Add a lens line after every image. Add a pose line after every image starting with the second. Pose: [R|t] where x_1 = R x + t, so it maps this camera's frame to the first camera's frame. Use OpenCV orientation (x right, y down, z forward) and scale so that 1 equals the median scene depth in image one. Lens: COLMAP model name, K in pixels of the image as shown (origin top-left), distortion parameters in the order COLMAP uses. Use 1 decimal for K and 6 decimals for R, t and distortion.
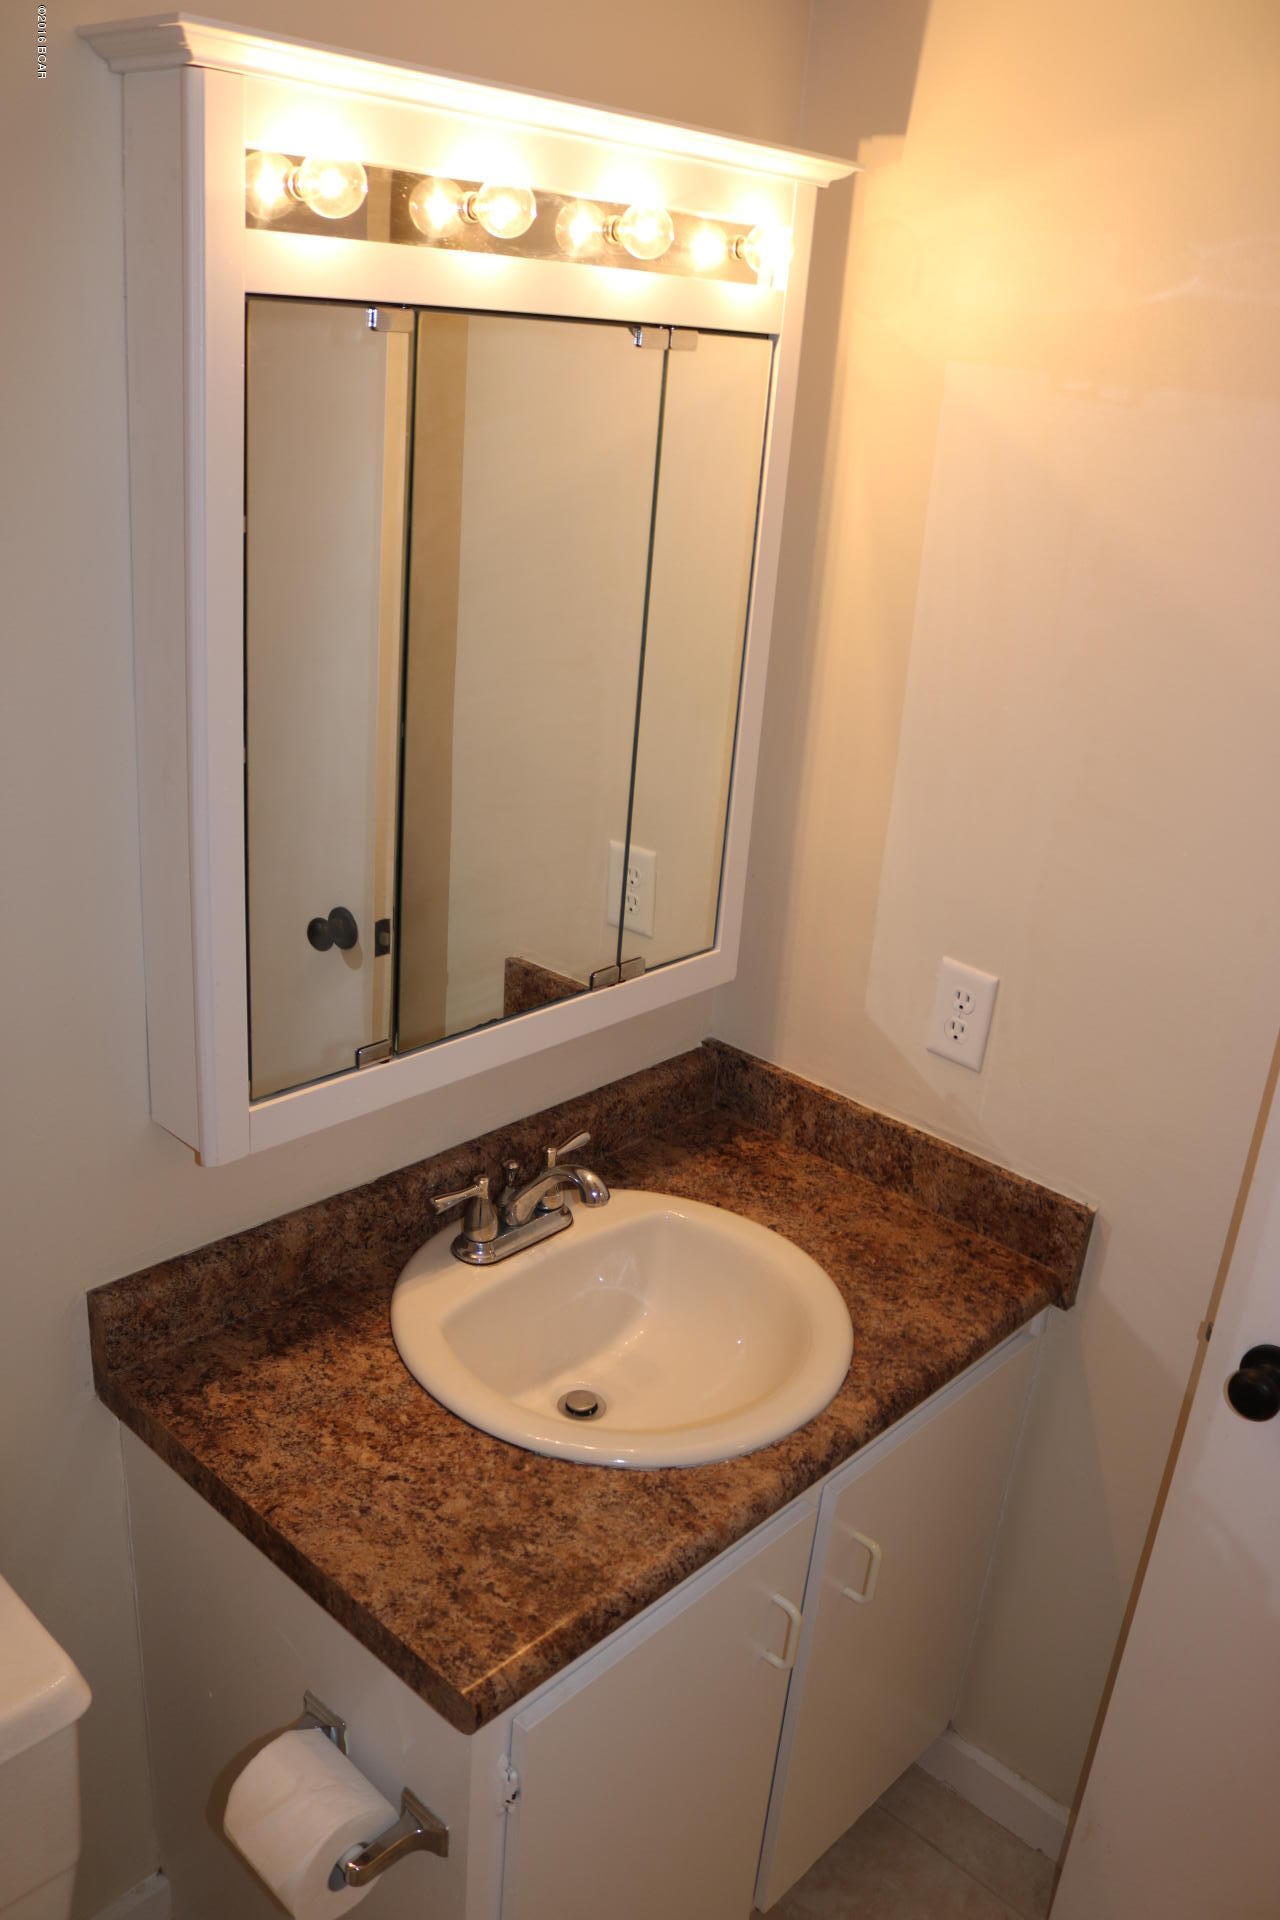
lens RADIAL K [[1584.4, 0, 640.0], [0, 1584.4, 960.0], [0, 0, 1]] dist [-0.130420, 0.000942]
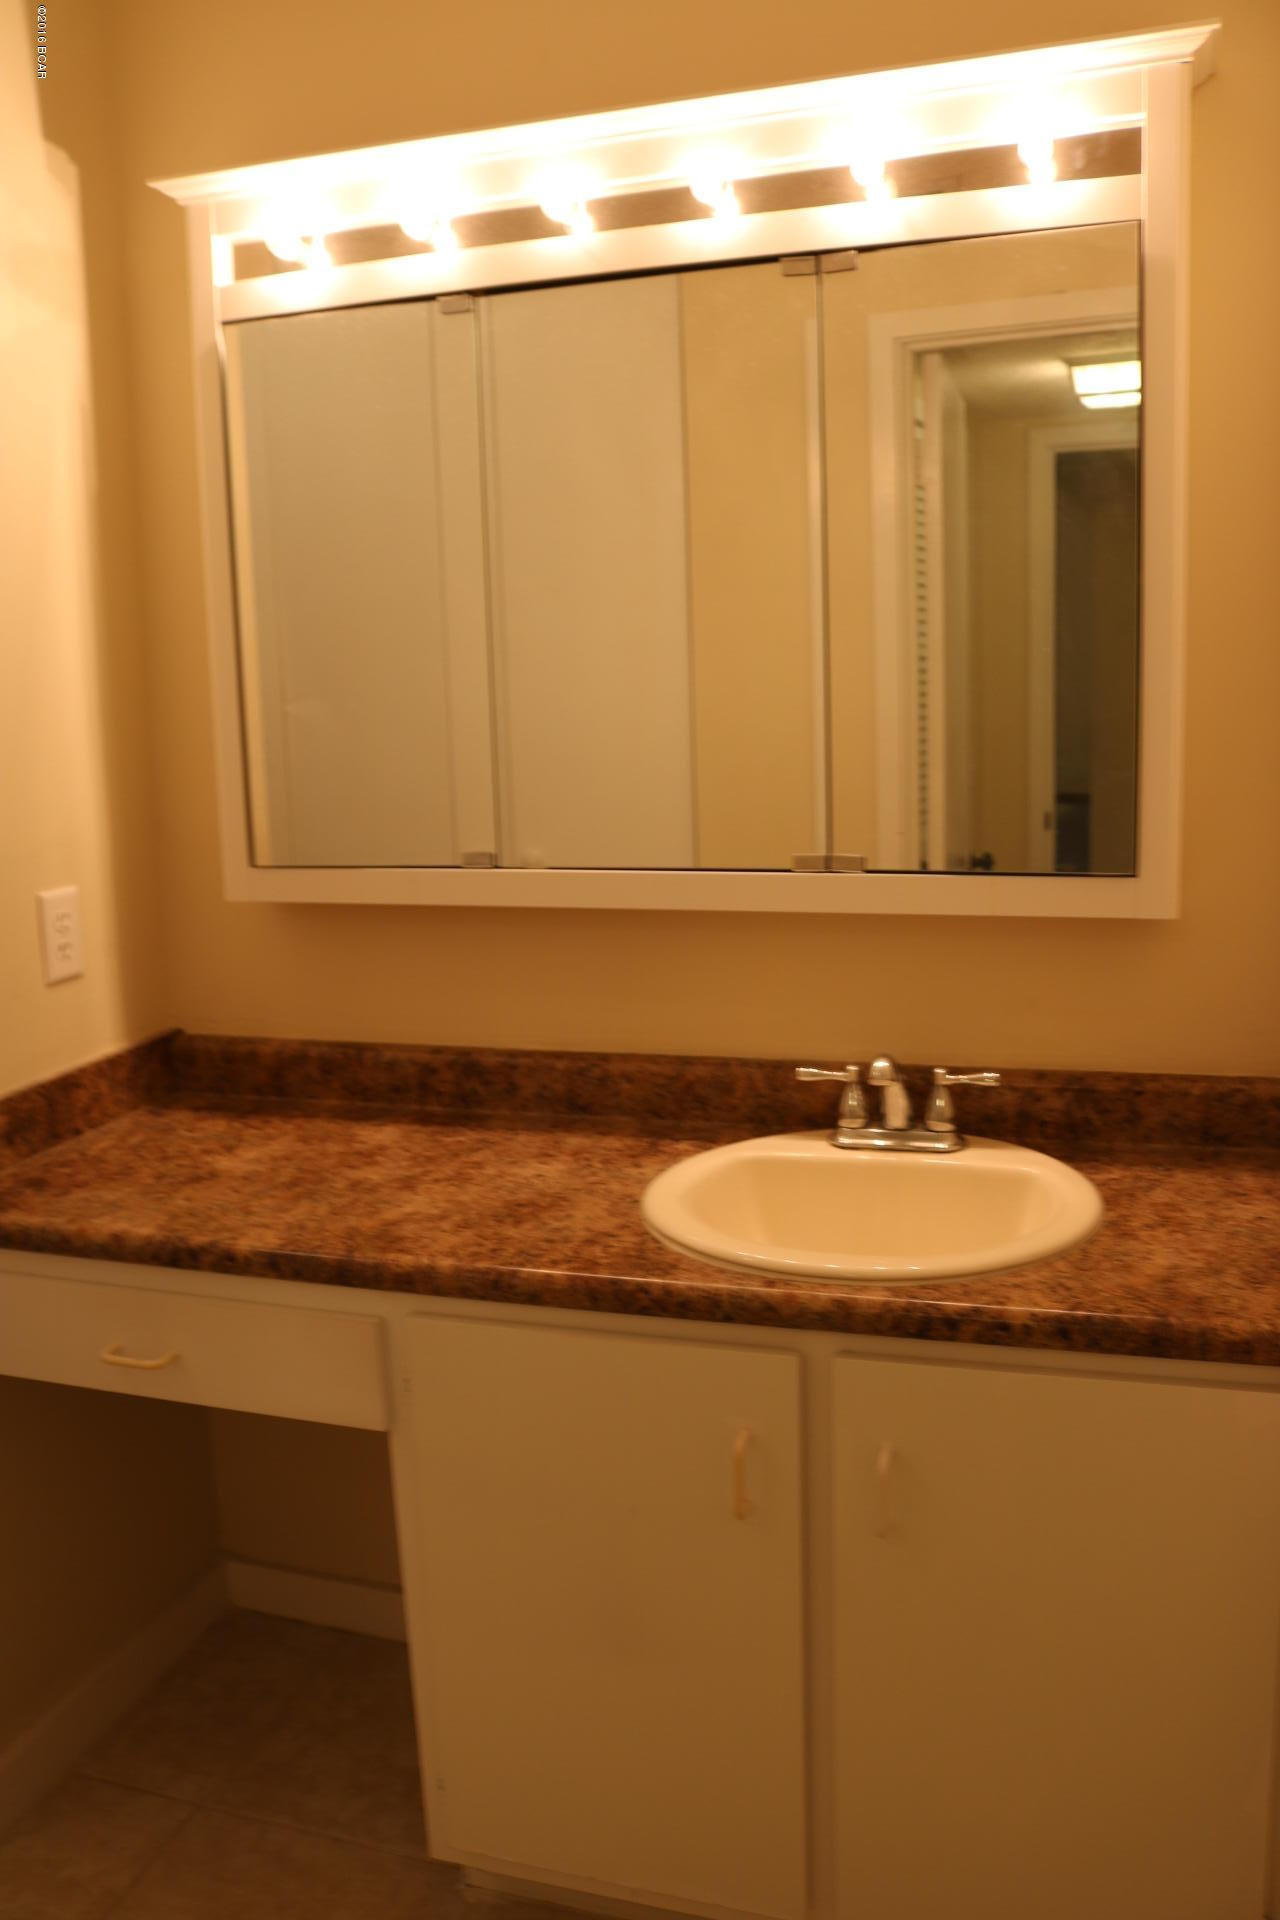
lens RADIAL K [[1584.4, 0, 640.0], [0, 1584.4, 960.0], [0, 0, 1]] dist [-0.130420, 0.000942]
pose [[0.416308, 0.059860, -0.907251, 0.809283], [-0.273464, 0.959872, -0.062152, 0.204430], [0.867125, 0.273975, 0.415972, 0.348670]]
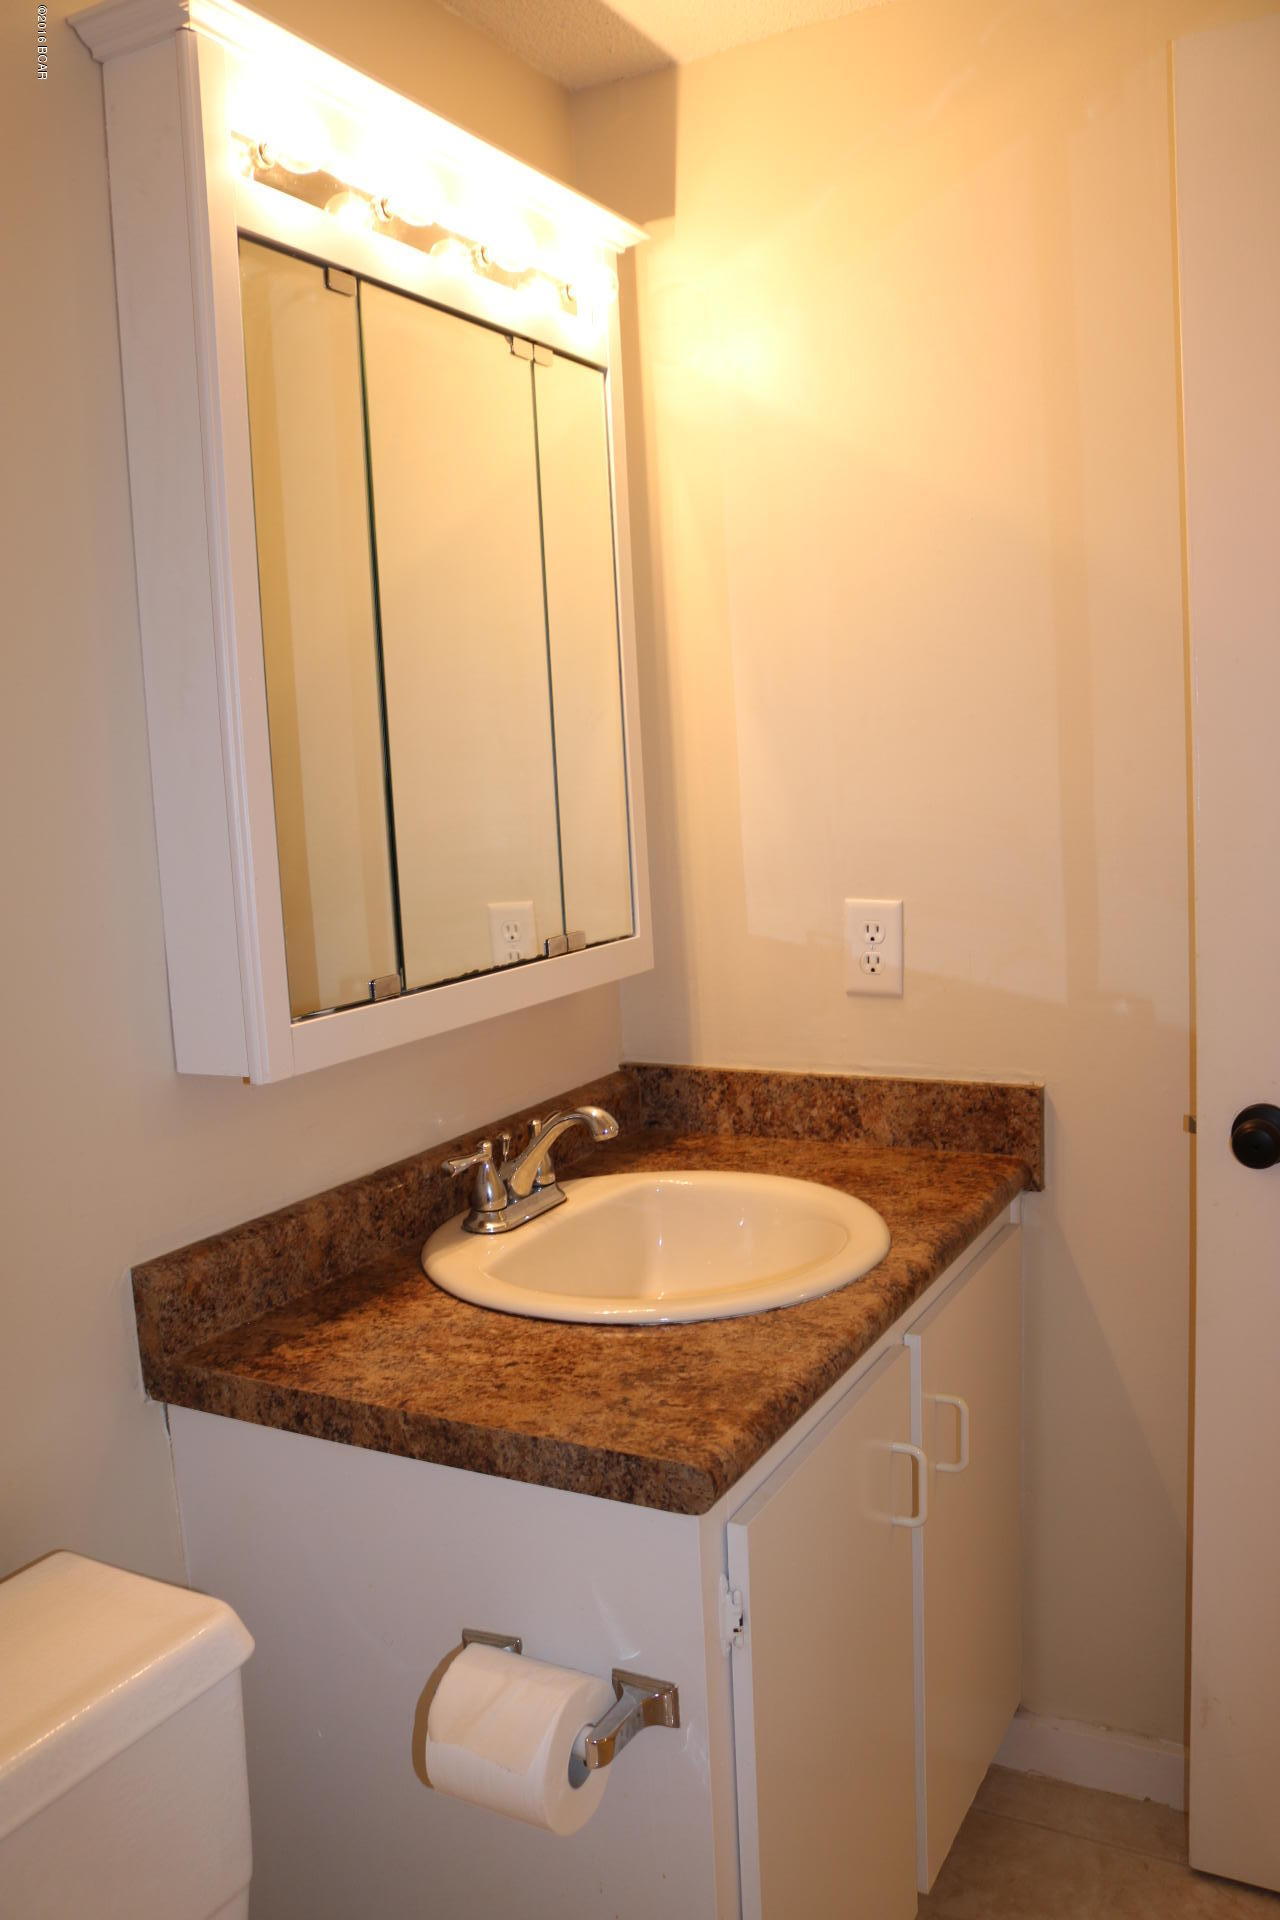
lens RADIAL K [[1584.4, 0, 640.0], [0, 1584.4, 960.0], [0, 0, 1]] dist [-0.130420, 0.000942]
pose [[0.957812, -0.157968, 0.240090, -0.235967], [0.213342, 0.950553, -0.225685, 0.284676], [-0.192567, 0.267384, 0.944152, 0.016371]]
